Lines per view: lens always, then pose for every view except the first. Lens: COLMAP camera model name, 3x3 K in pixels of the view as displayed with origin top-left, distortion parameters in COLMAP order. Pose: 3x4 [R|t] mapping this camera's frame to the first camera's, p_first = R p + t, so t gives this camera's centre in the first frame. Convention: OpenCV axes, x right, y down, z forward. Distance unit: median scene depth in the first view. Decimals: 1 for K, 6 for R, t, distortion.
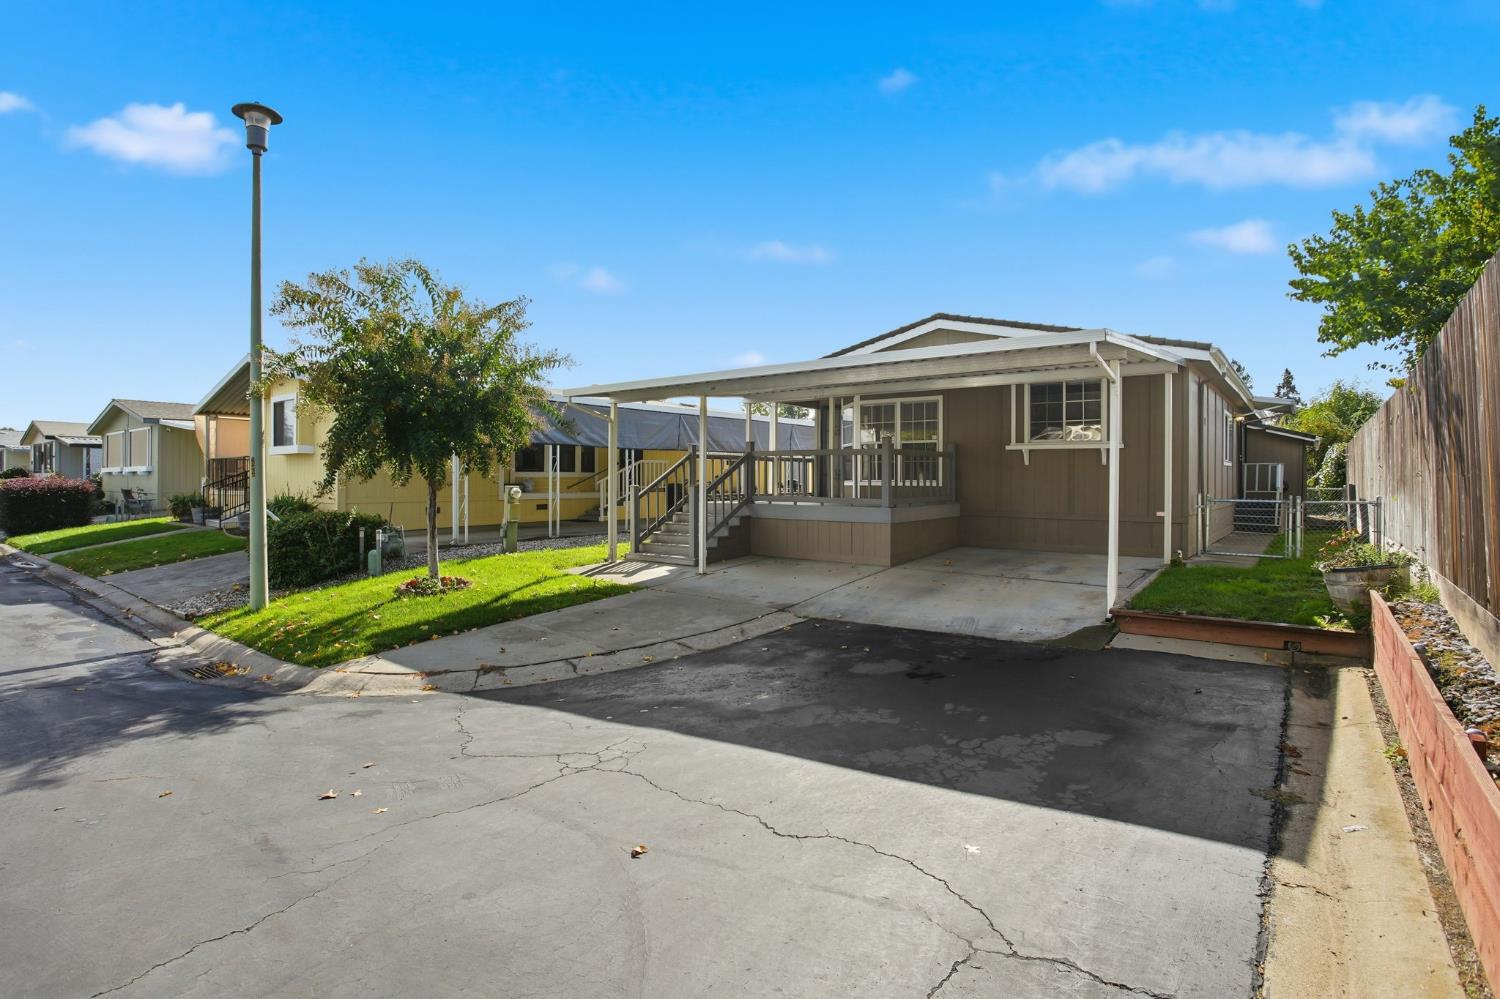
lens RADIAL K [[793.1, 0, 749.6], [0, 793.1, 483.0], [0, 0, 1]] dist [-0.017145, 0.000944]
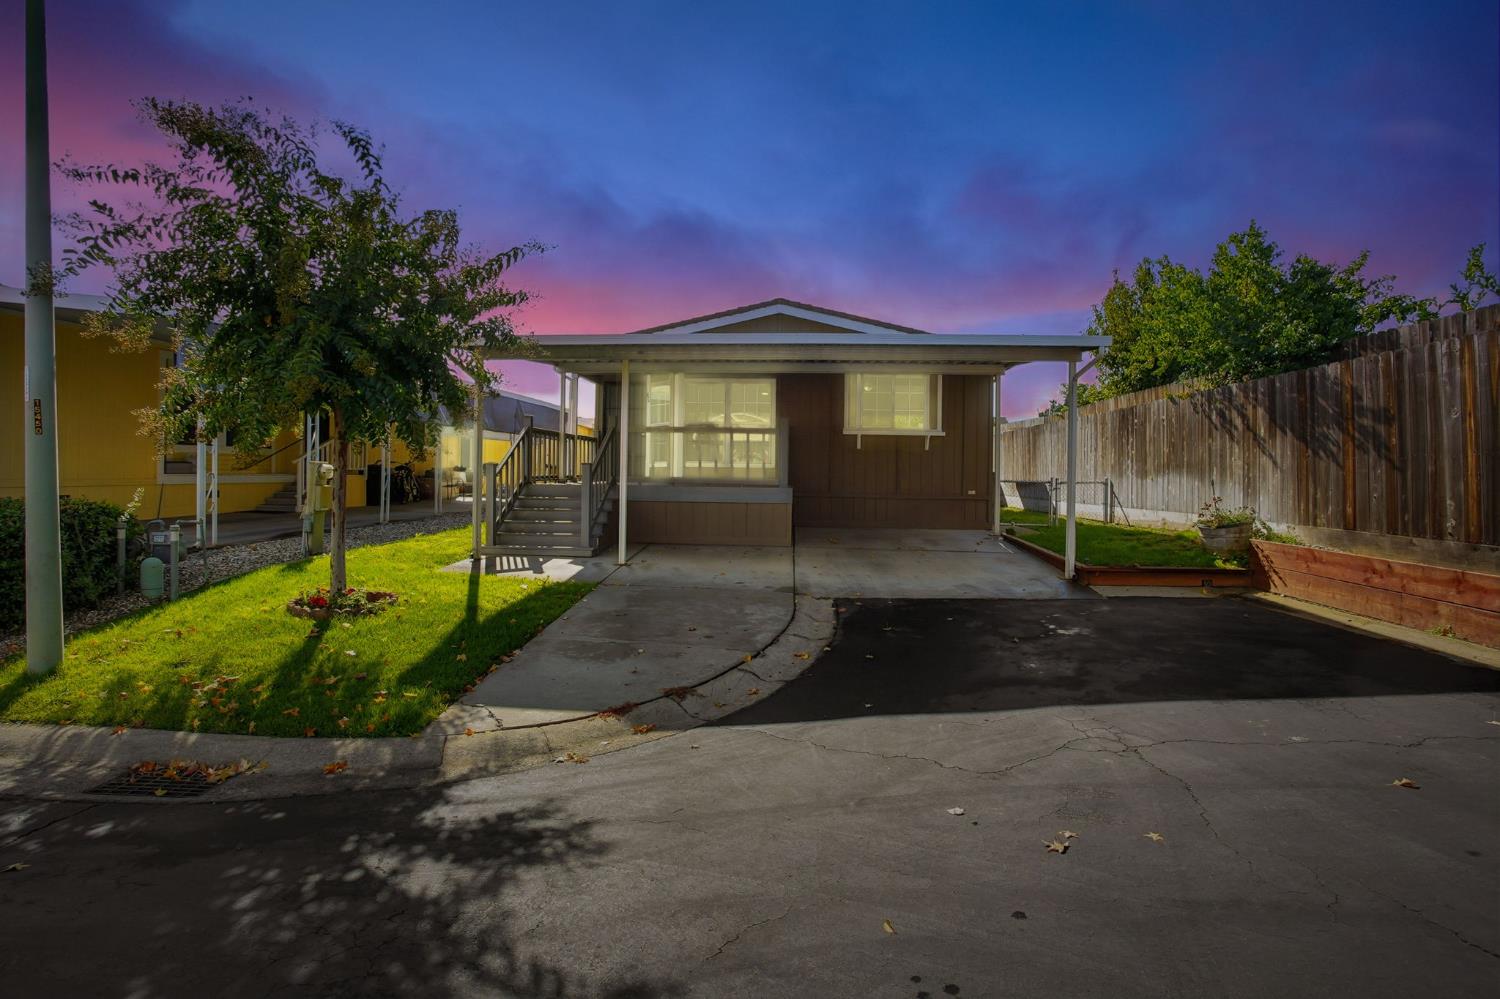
lens RADIAL K [[793.1, 0, 749.6], [0, 793.1, 483.0], [0, 0, 1]] dist [-0.017145, 0.000944]
pose [[0.817790, -0.003771, 0.575504, -0.455348], [-0.005114, 0.999891, 0.013819, 0.012681], [-0.575494, -0.014244, 0.817682, 0.211088]]
